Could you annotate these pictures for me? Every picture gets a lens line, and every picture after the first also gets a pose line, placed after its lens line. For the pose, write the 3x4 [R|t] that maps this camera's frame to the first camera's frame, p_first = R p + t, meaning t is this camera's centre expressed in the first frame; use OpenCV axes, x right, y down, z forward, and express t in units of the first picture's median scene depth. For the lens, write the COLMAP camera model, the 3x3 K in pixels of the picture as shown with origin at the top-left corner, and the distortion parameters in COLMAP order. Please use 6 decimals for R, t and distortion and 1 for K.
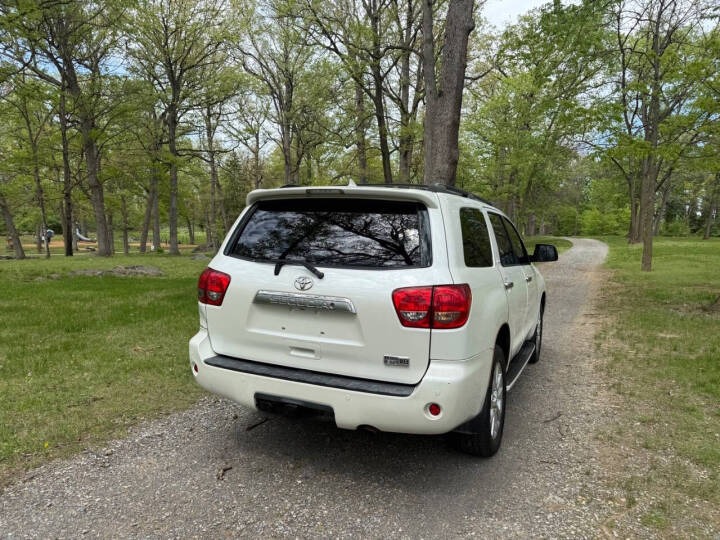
lens RADIAL K [[507.6, 0, 360.9], [0, 507.6, 268.2], [0, 0, 1]] dist [0.030478, -0.035819]
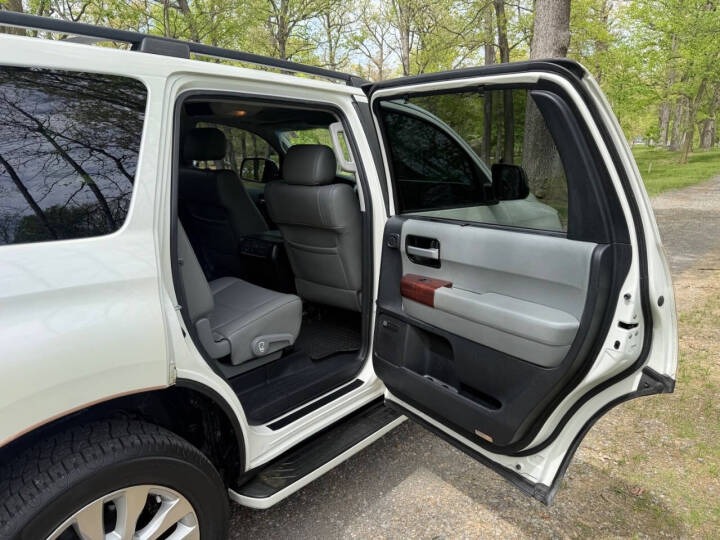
lens RADIAL K [[507.6, 0, 354.1], [0, 507.6, 270.6], [0, 0, 1]] dist [0.030478, -0.035819]
pose [[0.960762, 0.043009, -0.274020, 0.523705], [0.001421, 0.987130, 0.159915, -0.037129], [0.277371, -0.154029, 0.948335, 0.743766]]
